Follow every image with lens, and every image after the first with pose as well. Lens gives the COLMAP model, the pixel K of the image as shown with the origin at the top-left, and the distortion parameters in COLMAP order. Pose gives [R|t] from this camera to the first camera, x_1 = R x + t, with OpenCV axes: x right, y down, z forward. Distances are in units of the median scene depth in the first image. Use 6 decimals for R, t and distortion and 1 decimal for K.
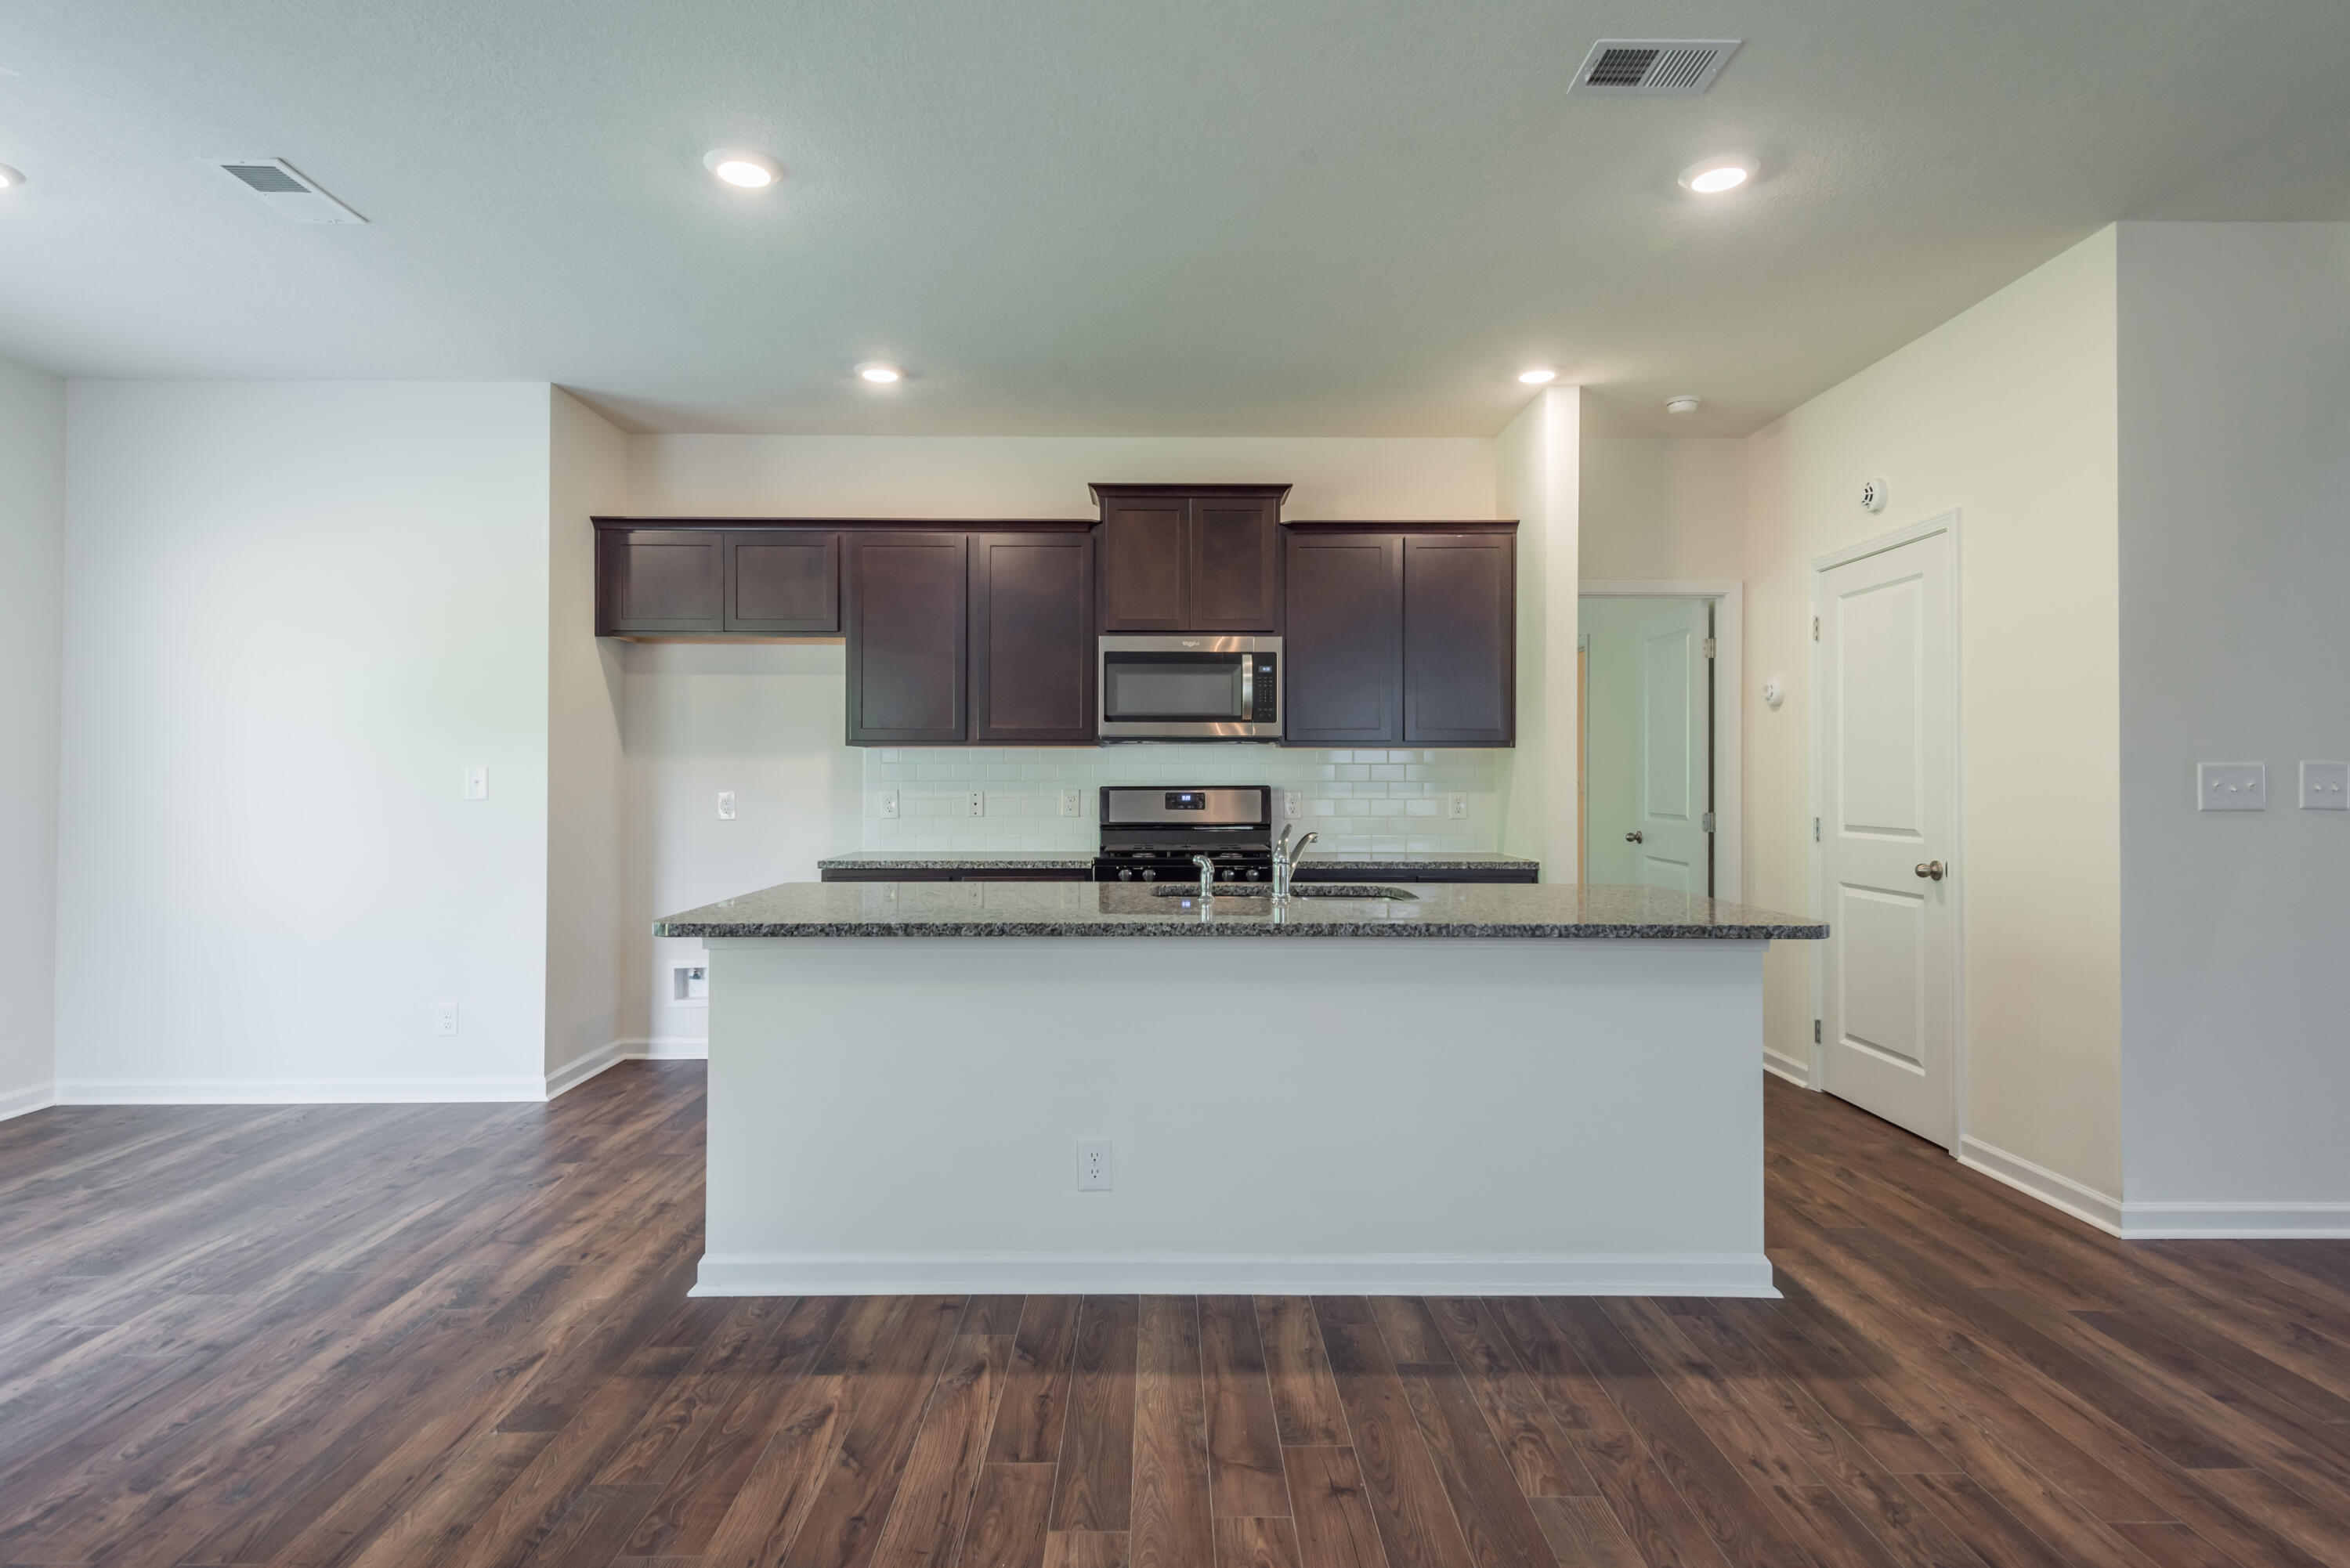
lens RADIAL K [[1244.1, 0, 1171.6], [0, 1244.1, 768.0], [0, 0, 1]] dist [0.020697, -0.008758]
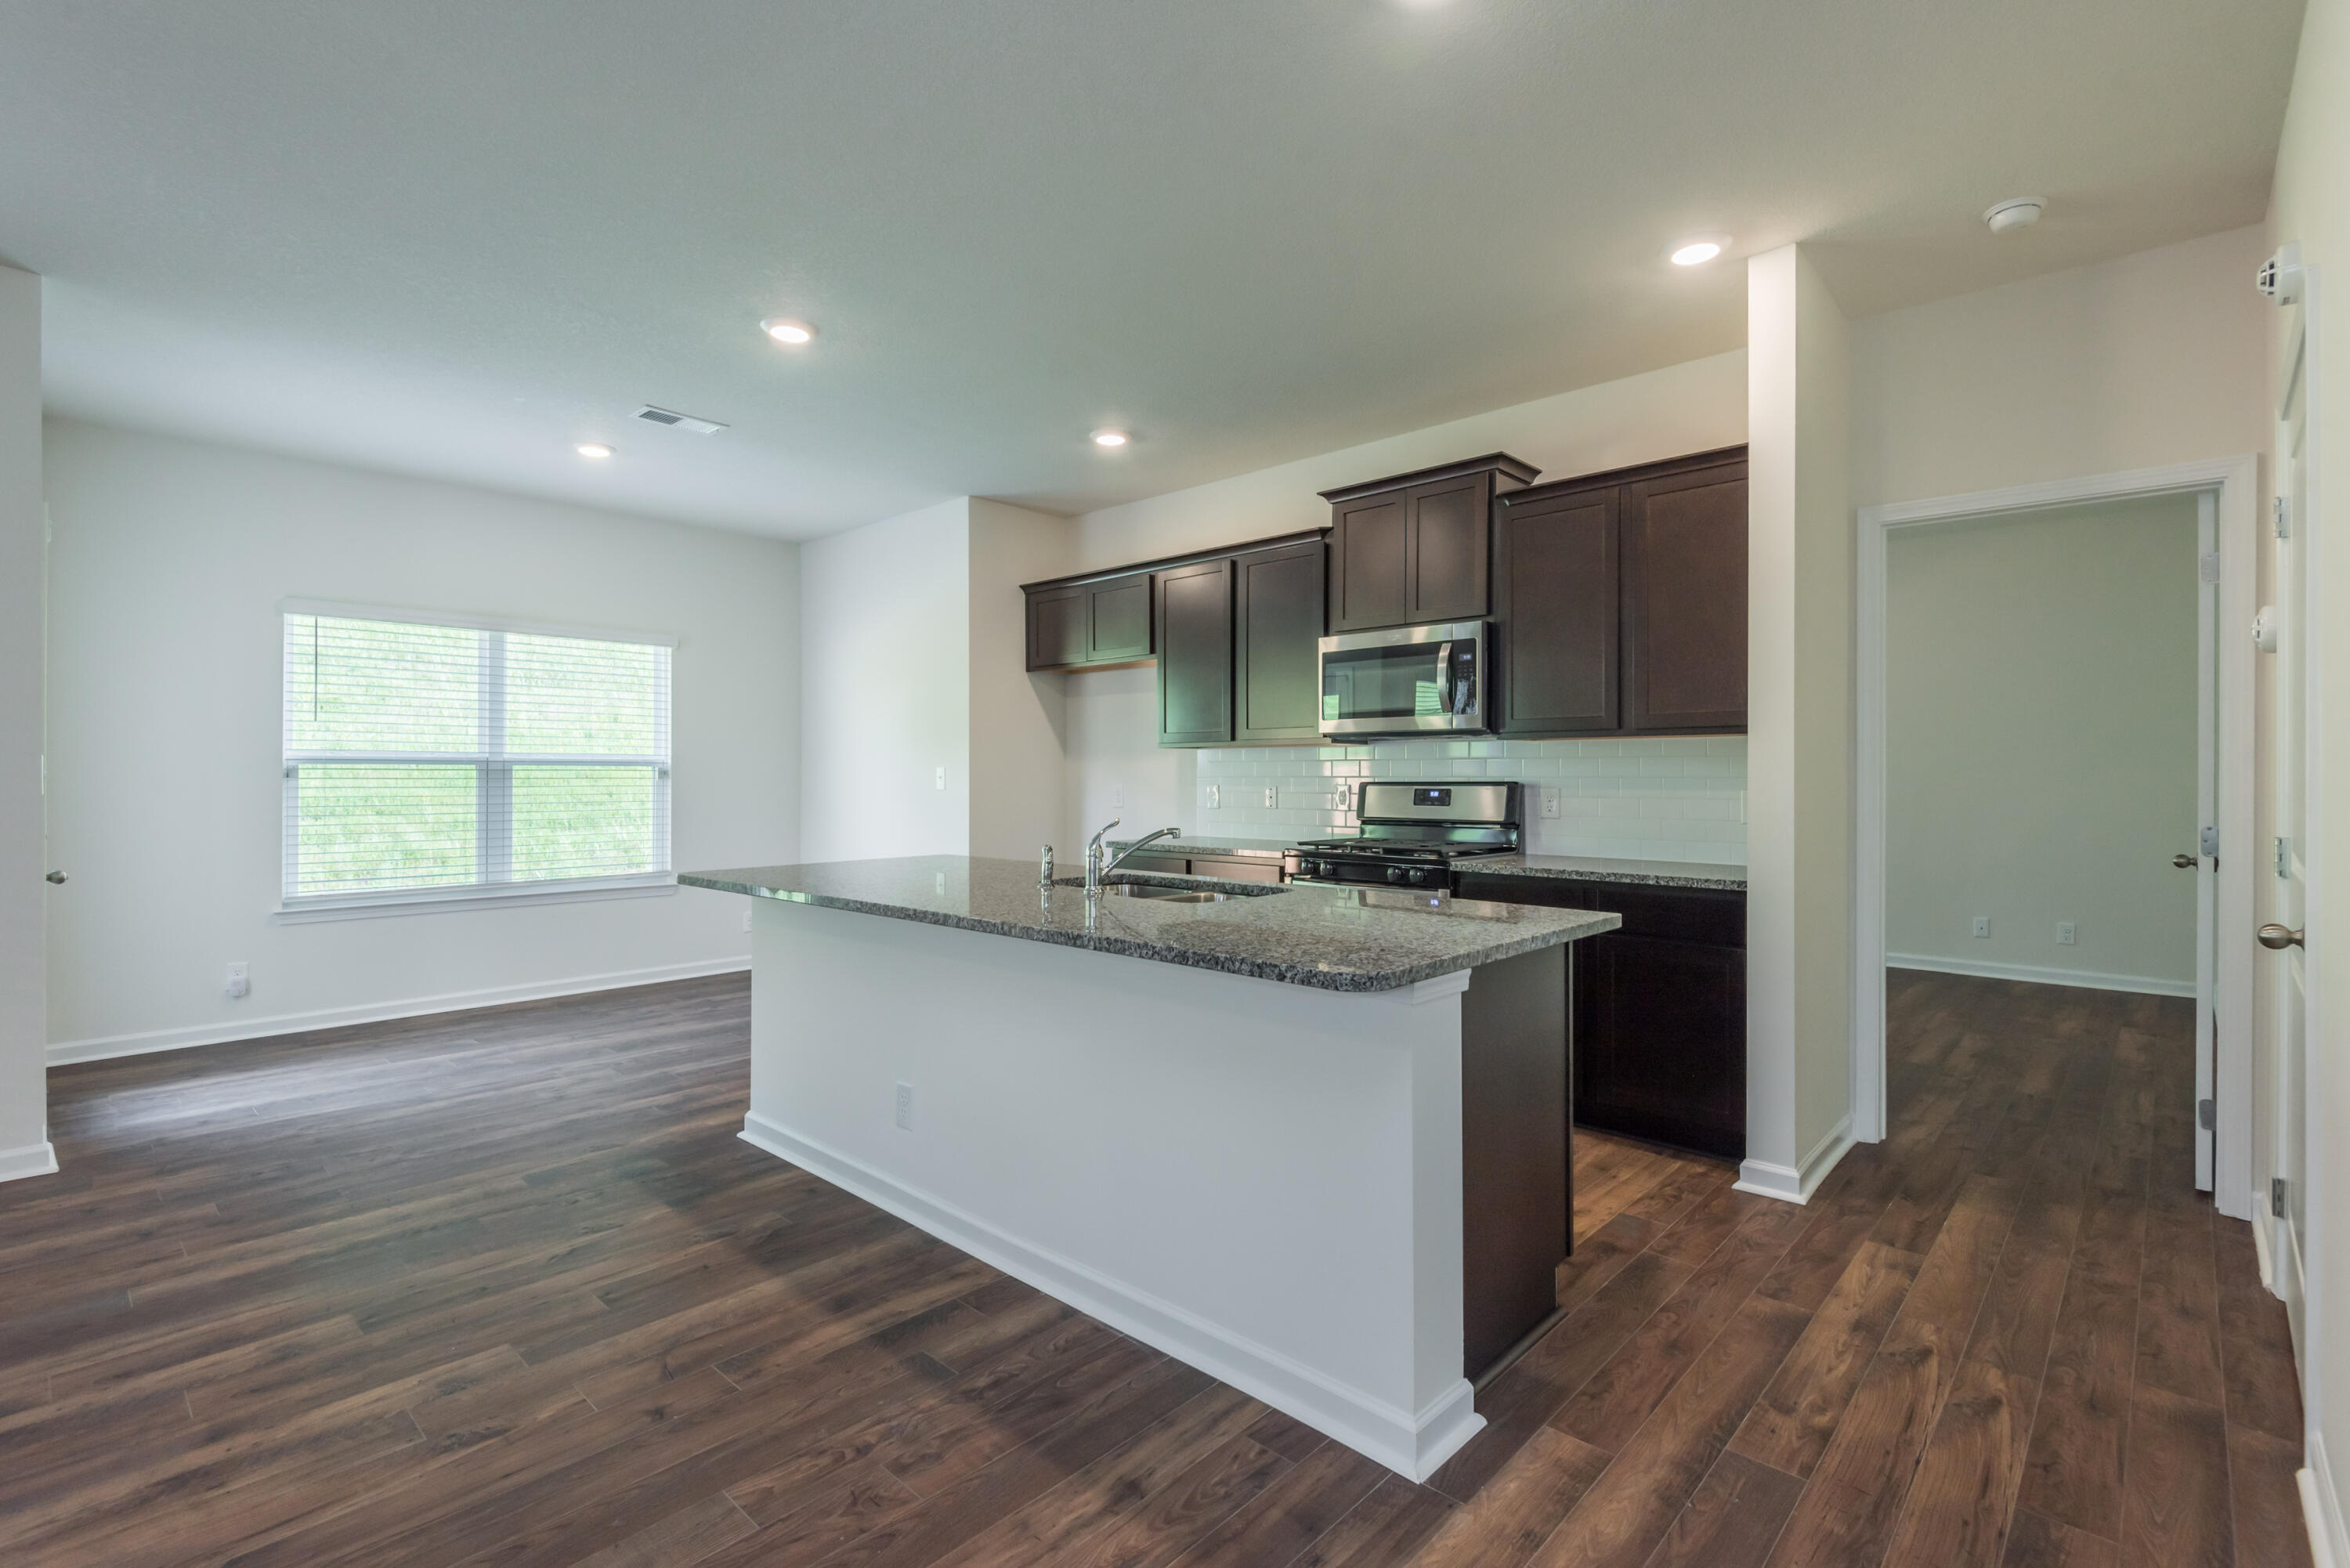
lens RADIAL K [[1069.1, 0, 1177.6], [0, 1069.1, 776.4], [0, 0, 1]] dist [0.026711, -0.011800]
pose [[0.727069, -0.001233, -0.686563, 0.878007], [0.006923, 0.999961, 0.005536, 0.008543], [0.686529, -0.008778, 0.727049, 0.485941]]
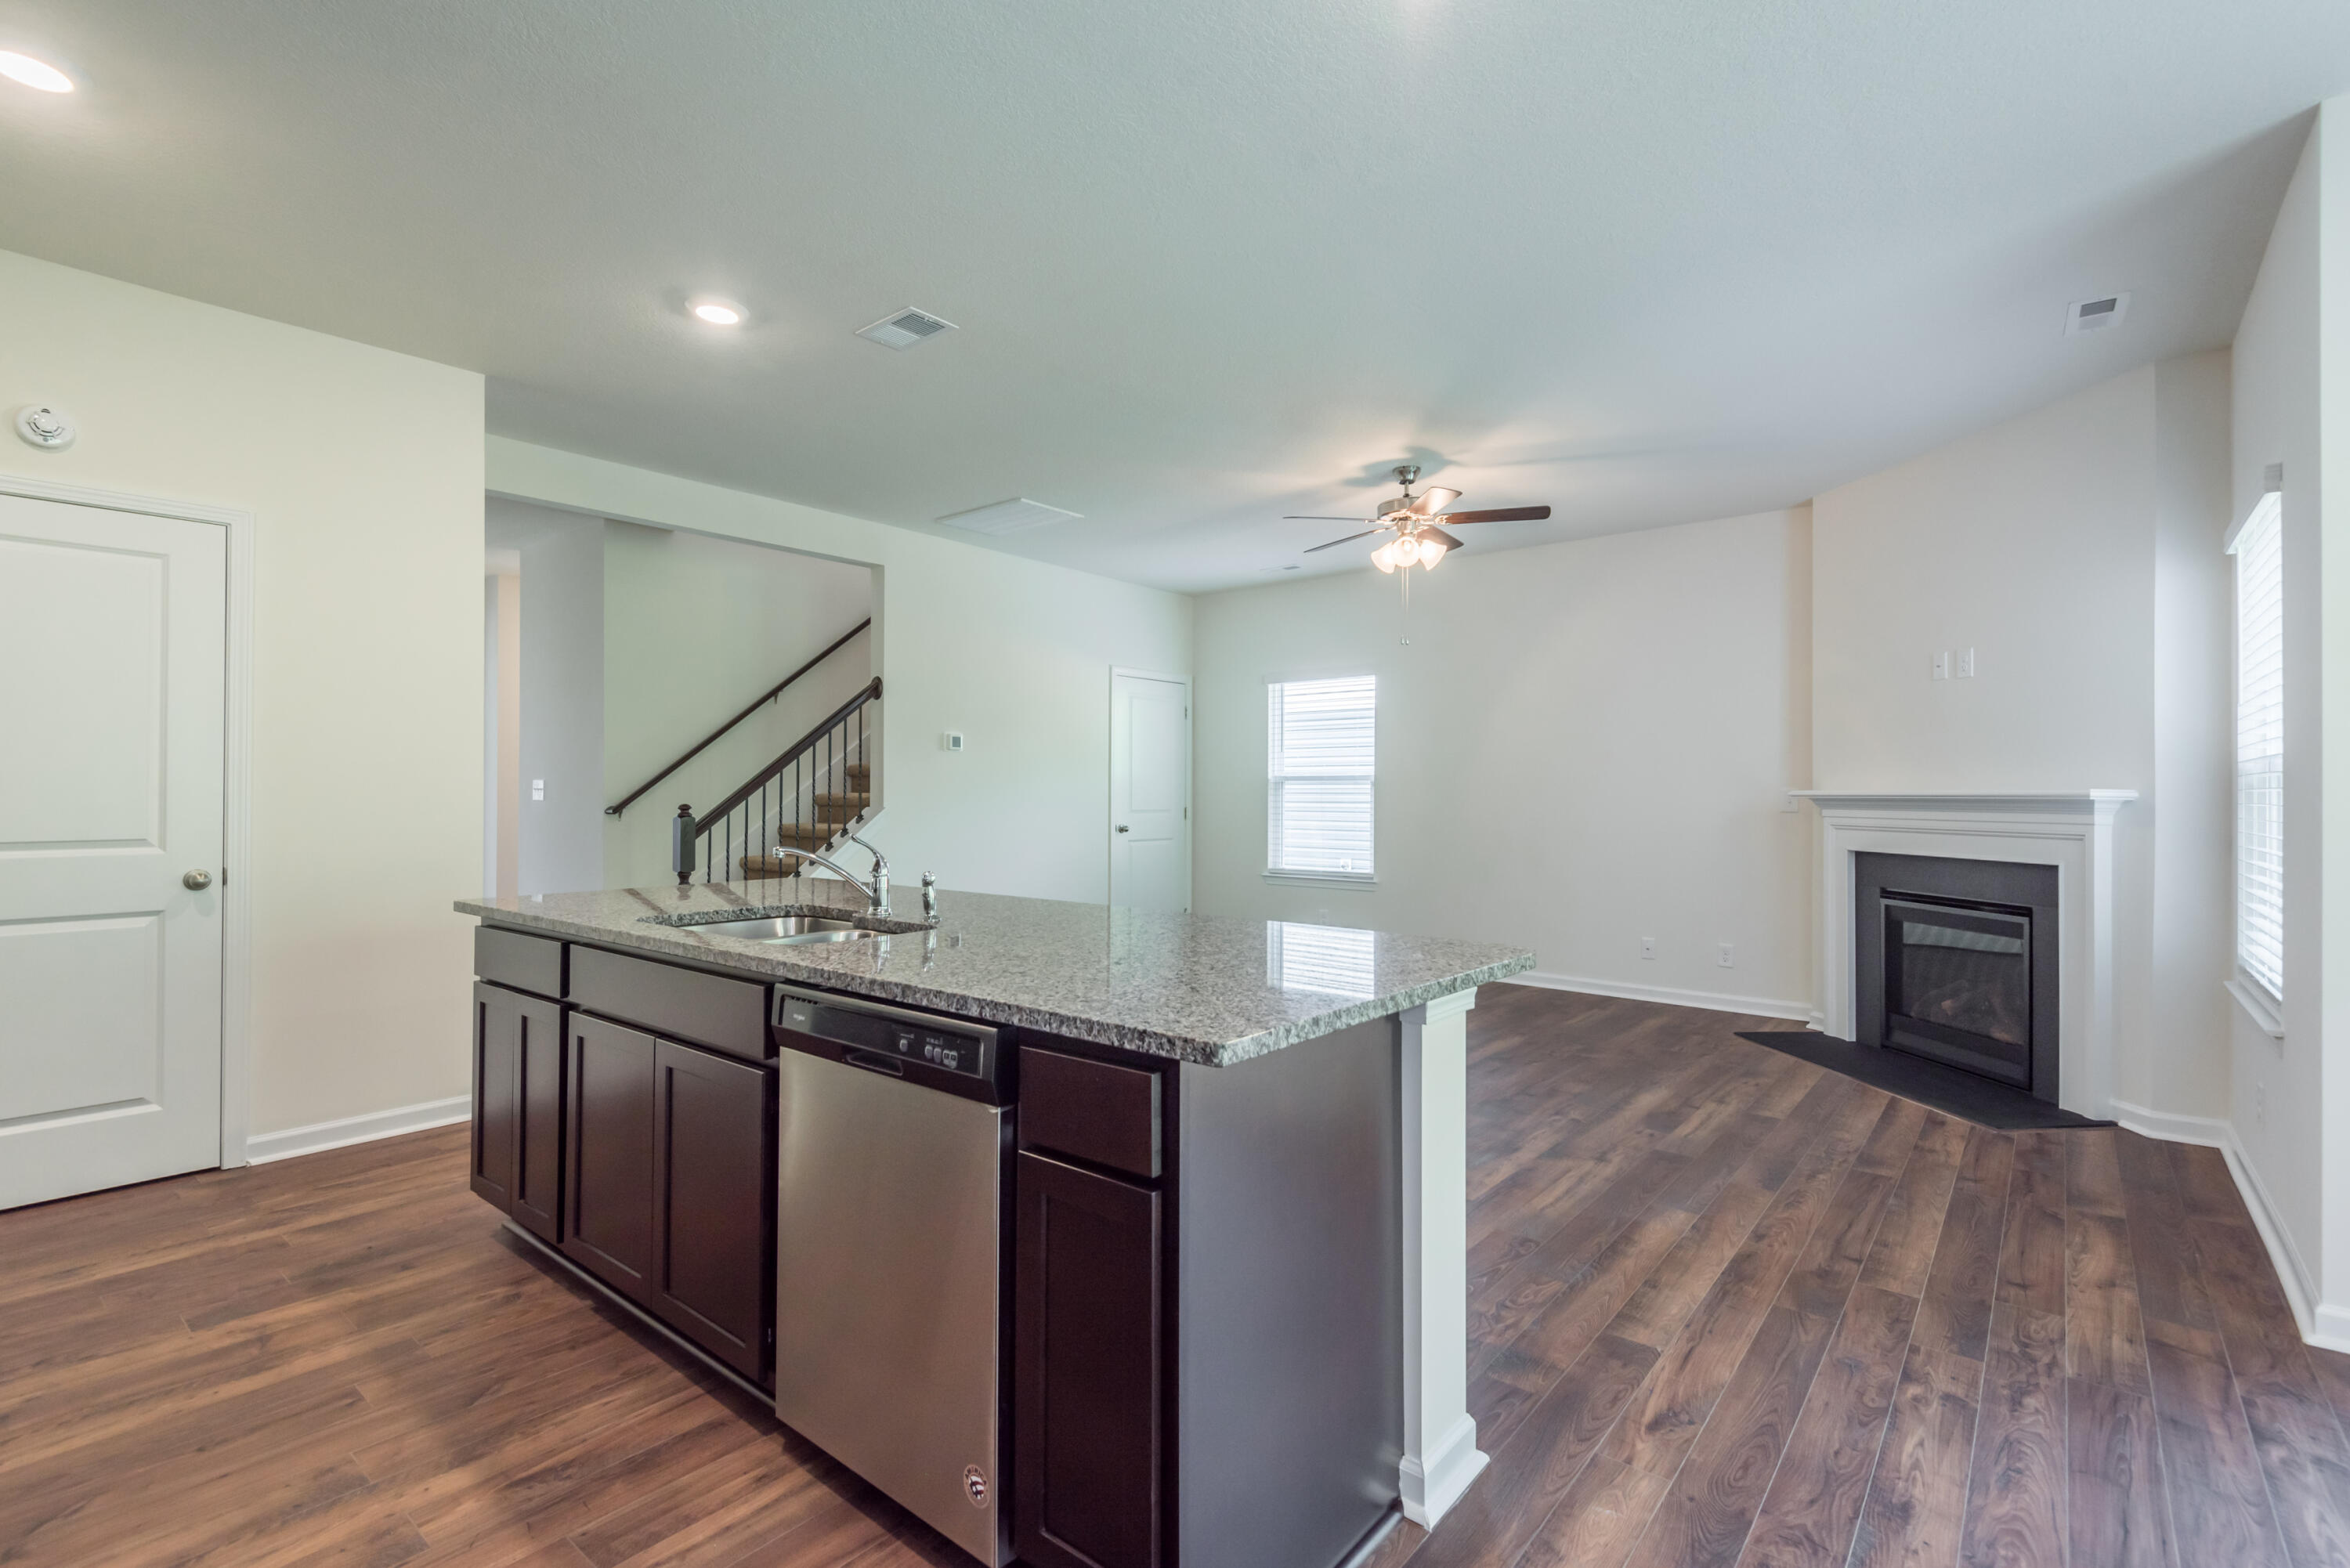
lens RADIAL K [[1069.1, 0, 1170.4], [0, 1069.1, 782.7], [0, 0, 1]] dist [0.026711, -0.011800]
pose [[-0.765106, -0.001100, 0.643904, -0.709037], [-0.011269, 0.999868, -0.011682, 0.017702], [-0.643806, -0.016194, -0.765017, 1.751725]]
